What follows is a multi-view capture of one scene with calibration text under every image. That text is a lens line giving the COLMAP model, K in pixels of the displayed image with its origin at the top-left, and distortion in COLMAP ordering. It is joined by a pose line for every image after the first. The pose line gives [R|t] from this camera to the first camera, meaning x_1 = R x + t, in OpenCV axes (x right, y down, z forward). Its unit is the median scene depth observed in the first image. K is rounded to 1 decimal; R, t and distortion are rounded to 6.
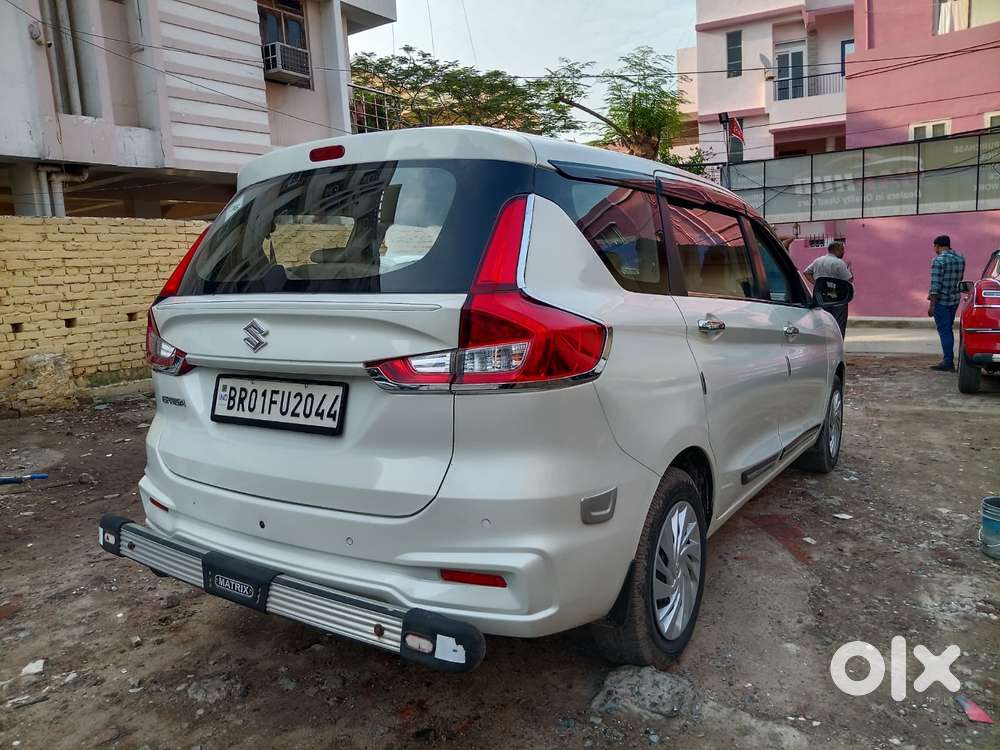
lens RADIAL K [[730.7, 0, 503.7], [0, 730.7, 376.1], [0, 0, 1]] dist [0.060536, -0.105983]
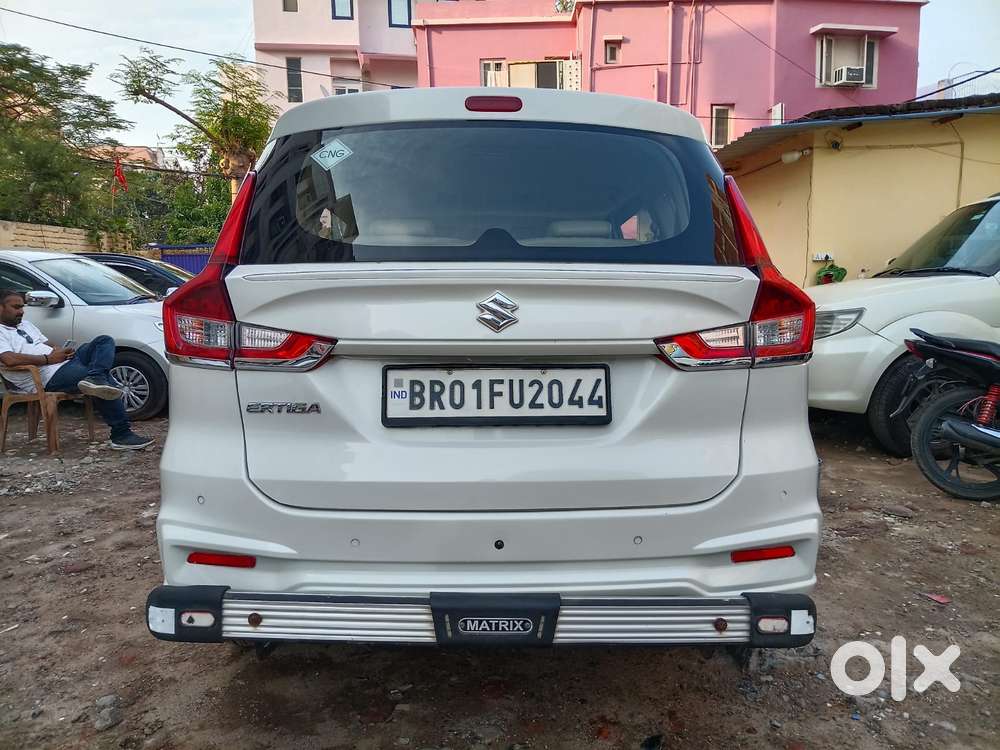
lens RADIAL K [[730.7, 0, 503.7], [0, 730.7, 376.1], [0, 0, 1]] dist [0.060536, -0.105983]
pose [[0.822780, -0.034589, 0.567307, -0.745702], [0.052342, 0.998516, -0.015034, 0.027459], [-0.565945, 0.042064, 0.823369, 0.311531]]
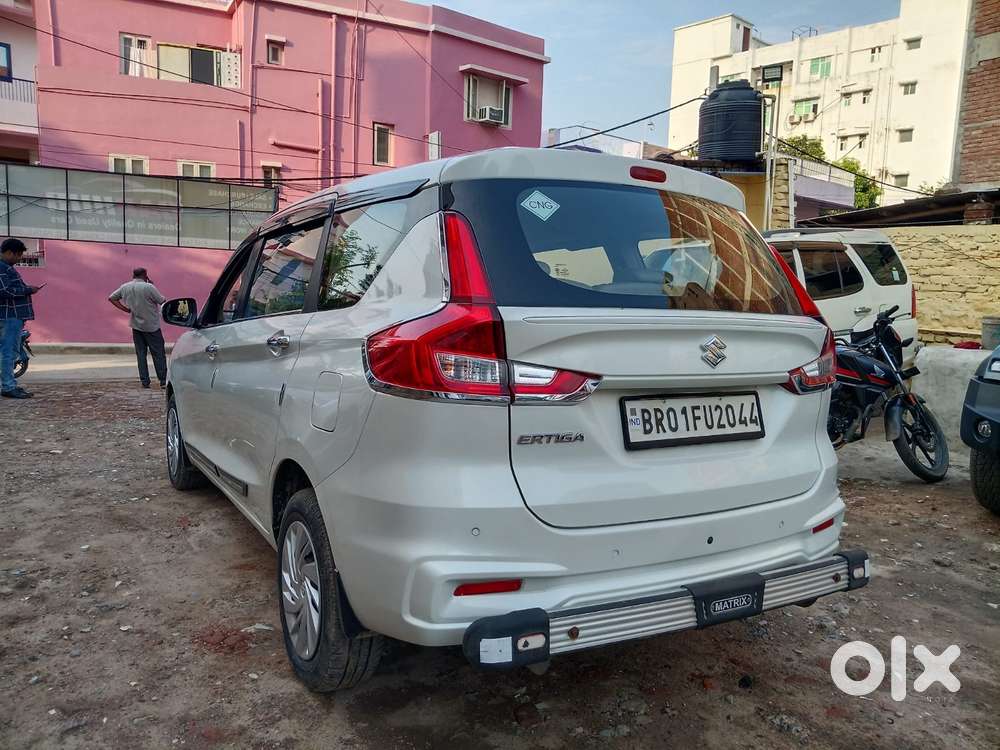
lens RADIAL K [[730.7, 0, 503.7], [0, 730.7, 376.1], [0, 0, 1]] dist [0.060536, -0.105983]
pose [[0.450336, -0.040563, 0.891937, -1.284626], [0.072993, 0.997296, 0.008500, -0.047859], [-0.889870, 0.061277, 0.452079, 0.753522]]
